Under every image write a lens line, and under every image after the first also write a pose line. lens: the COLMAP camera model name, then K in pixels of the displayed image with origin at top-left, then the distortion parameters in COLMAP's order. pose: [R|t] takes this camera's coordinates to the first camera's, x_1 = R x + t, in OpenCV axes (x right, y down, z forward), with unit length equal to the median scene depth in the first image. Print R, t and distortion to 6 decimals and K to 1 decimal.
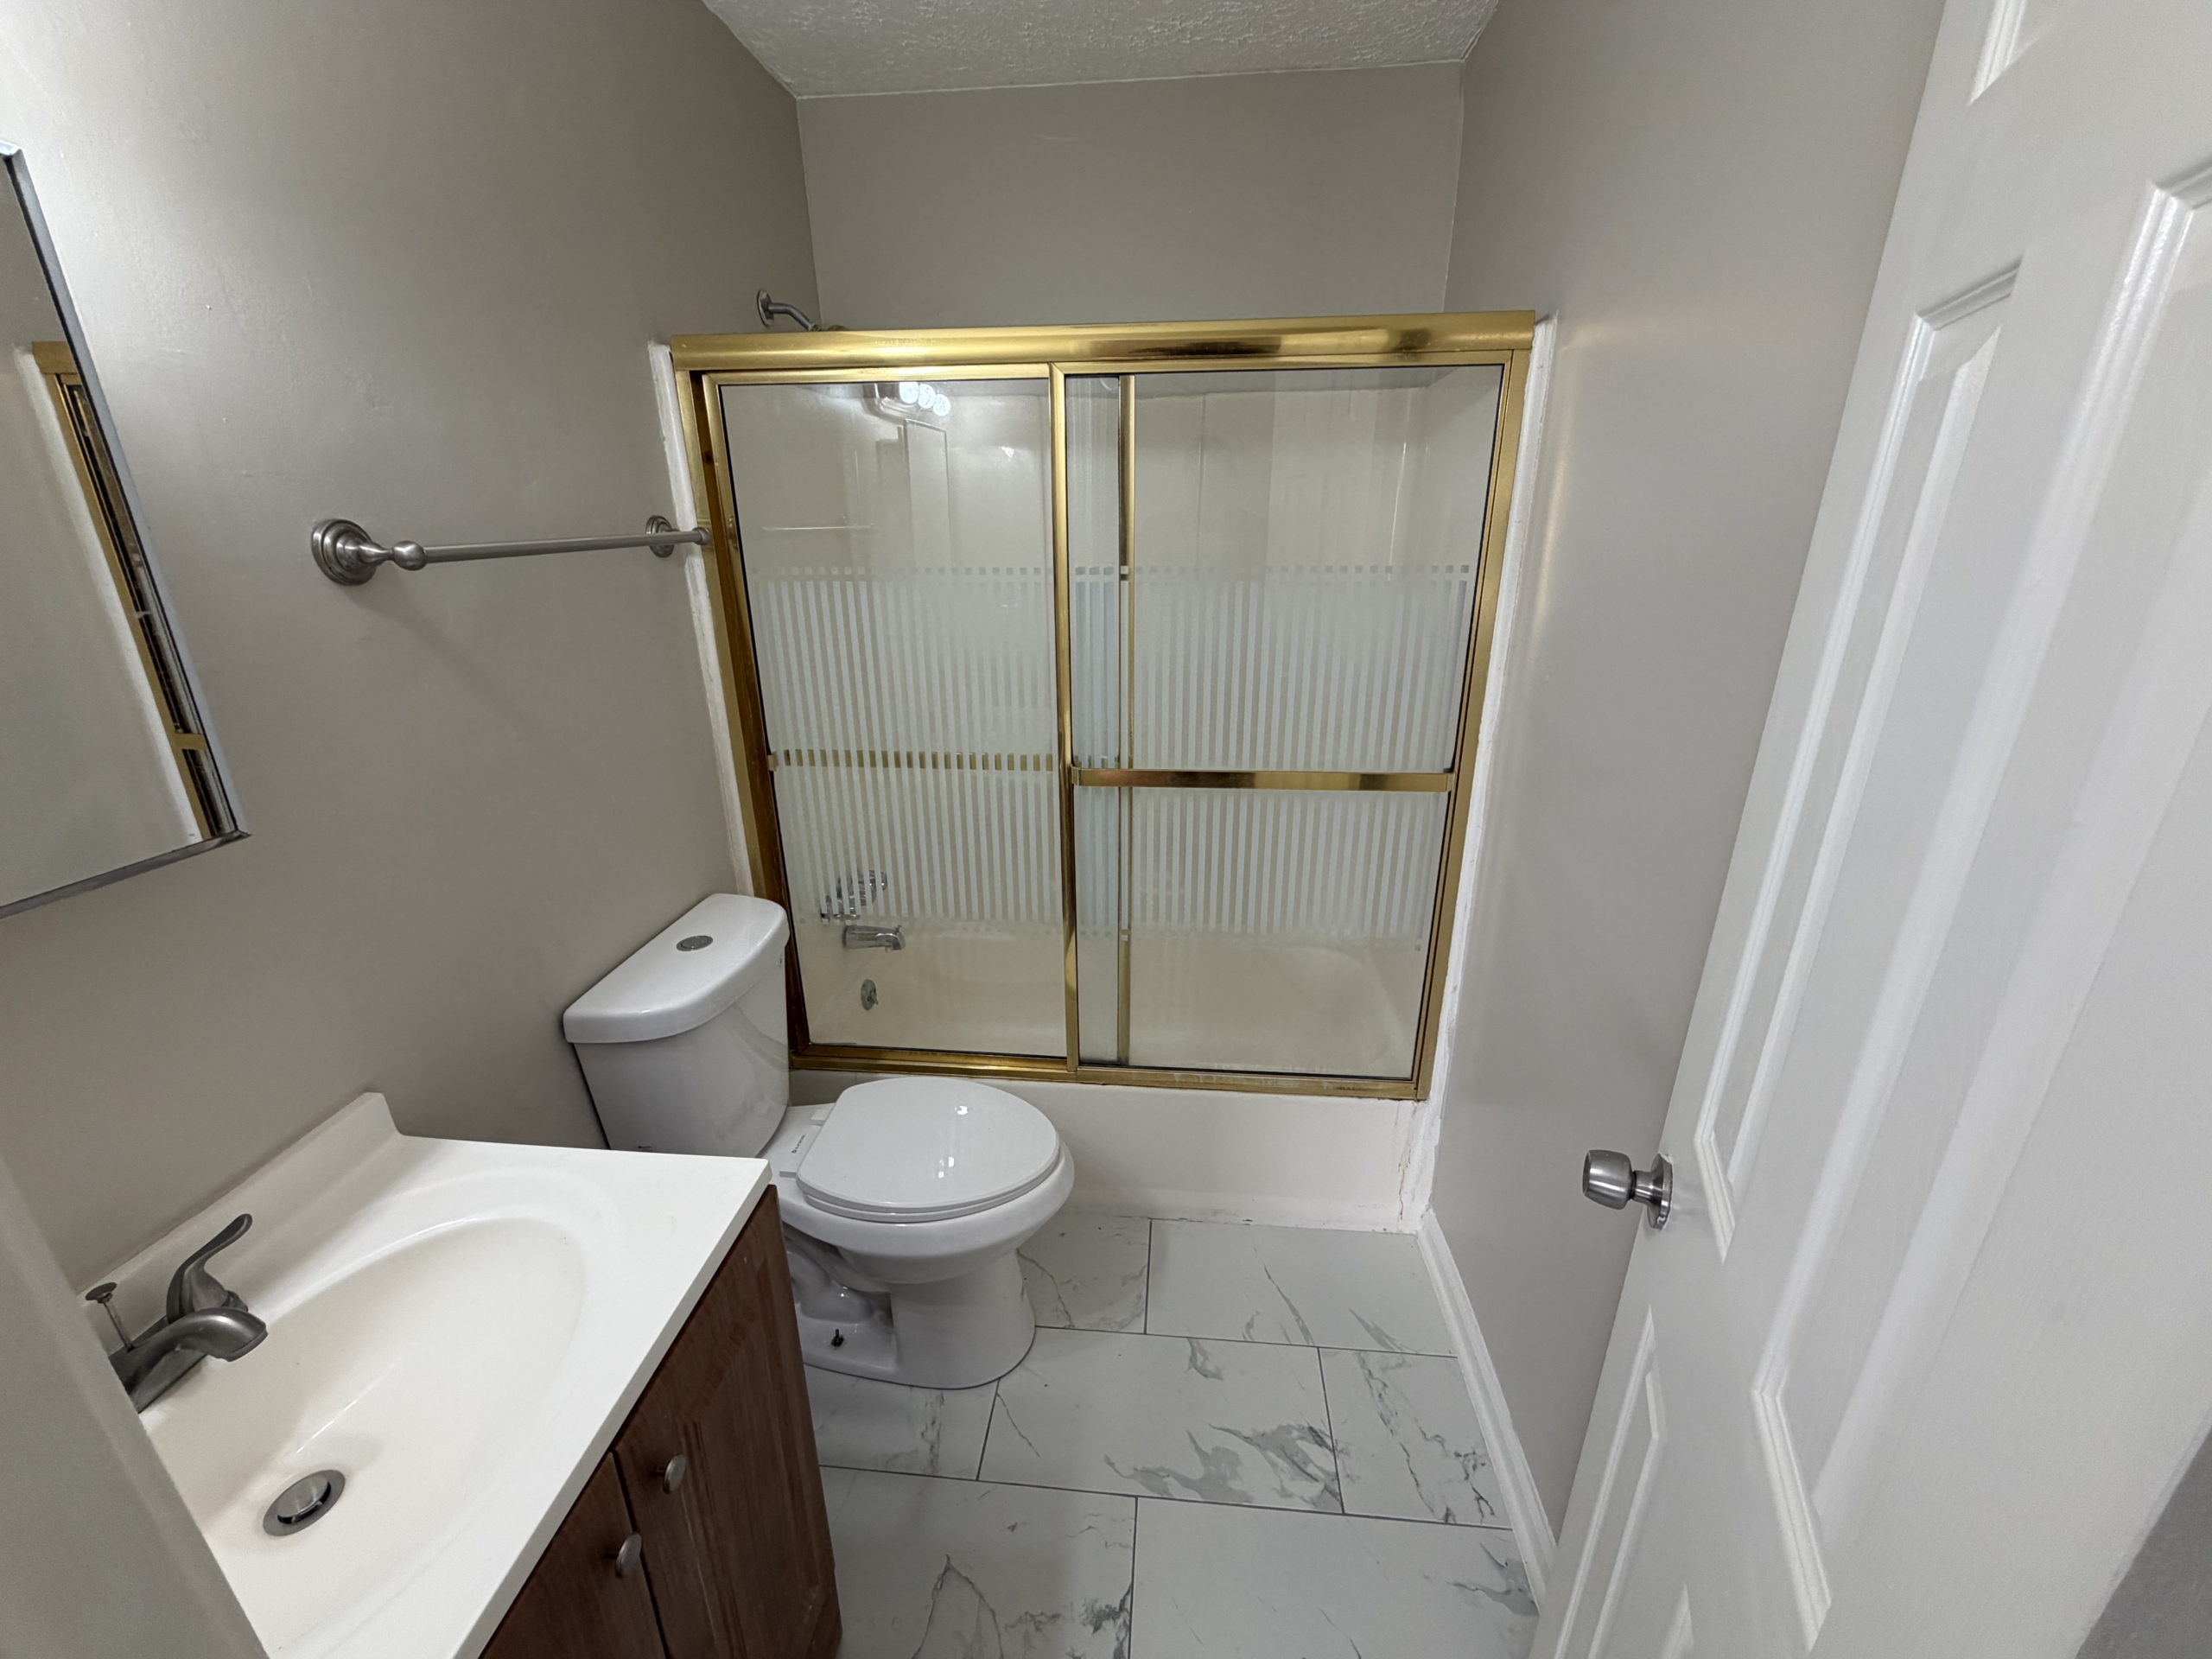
lens RADIAL K [[884.4, 0, 1105.7], [0, 884.4, 829.2], [0, 0, 1]] dist [-0.000454, -0.000164]
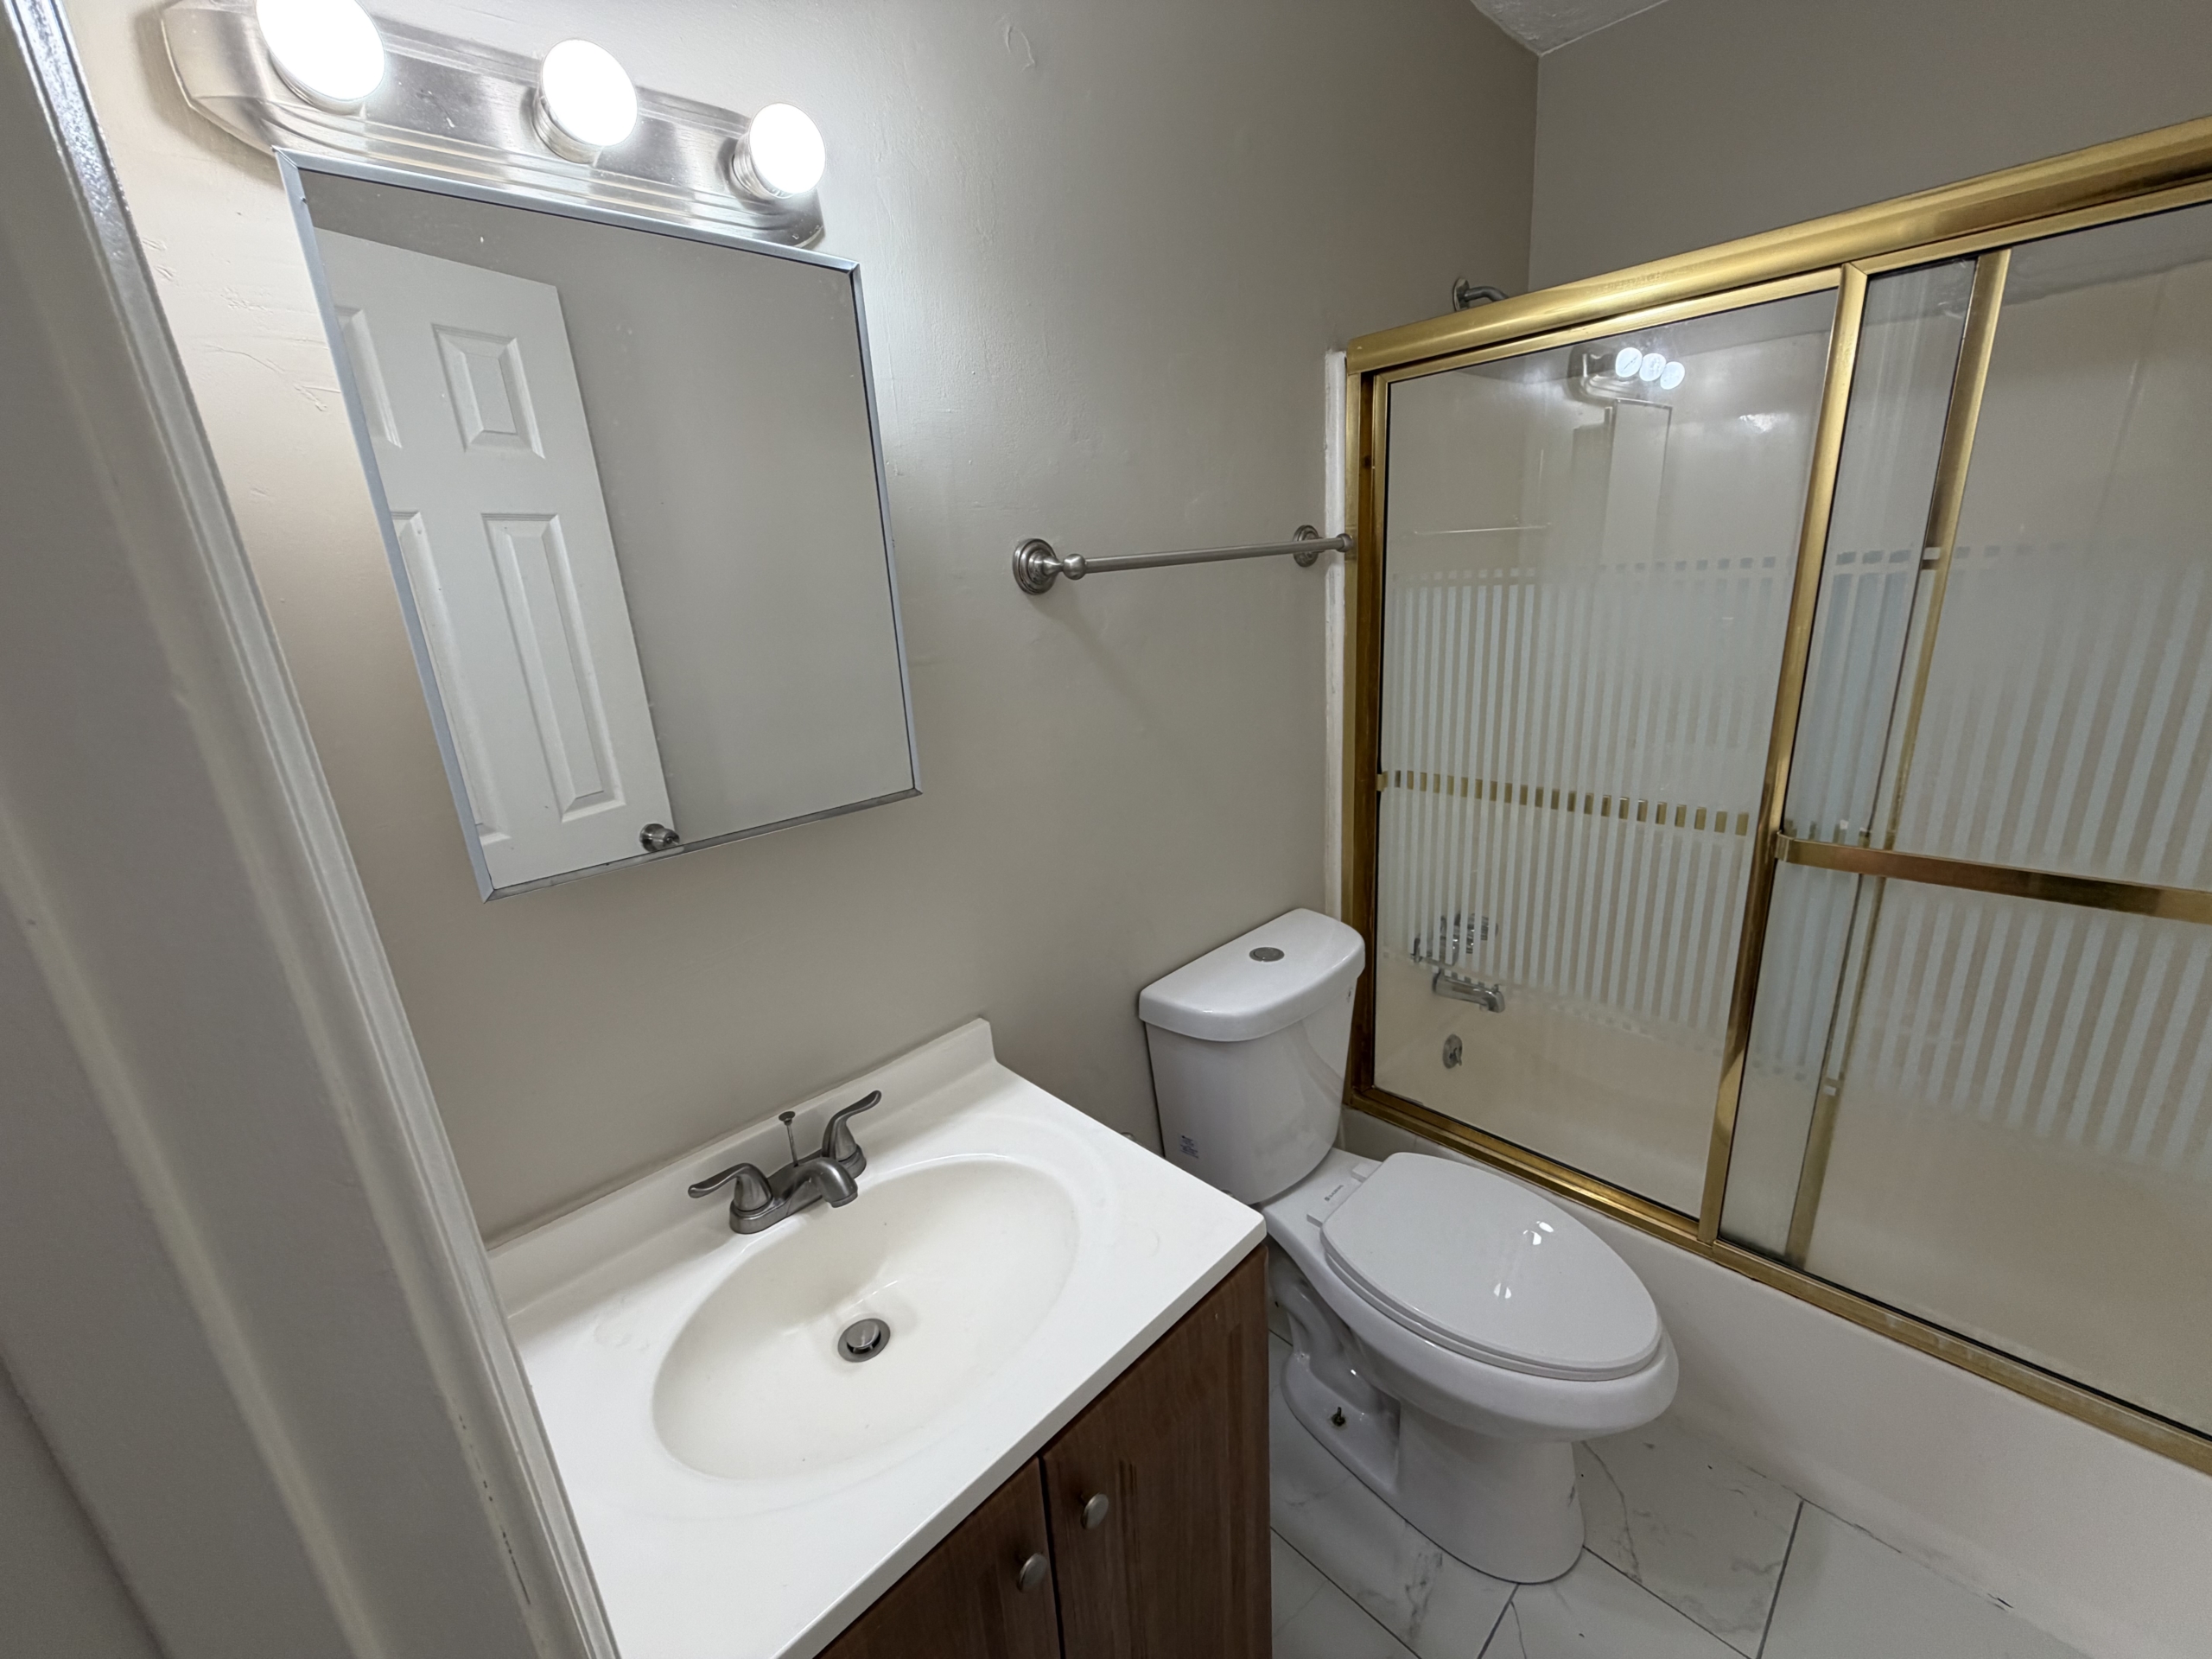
lens RADIAL K [[884.4, 0, 1097.8], [0, 884.4, 831.9], [0, 0, 1]] dist [-0.000454, -0.000164]
pose [[0.750281, 0.145552, -0.644898, 0.009962], [-0.158726, 0.986591, 0.038007, -0.012991], [0.641782, 0.073846, 0.763323, 0.108359]]
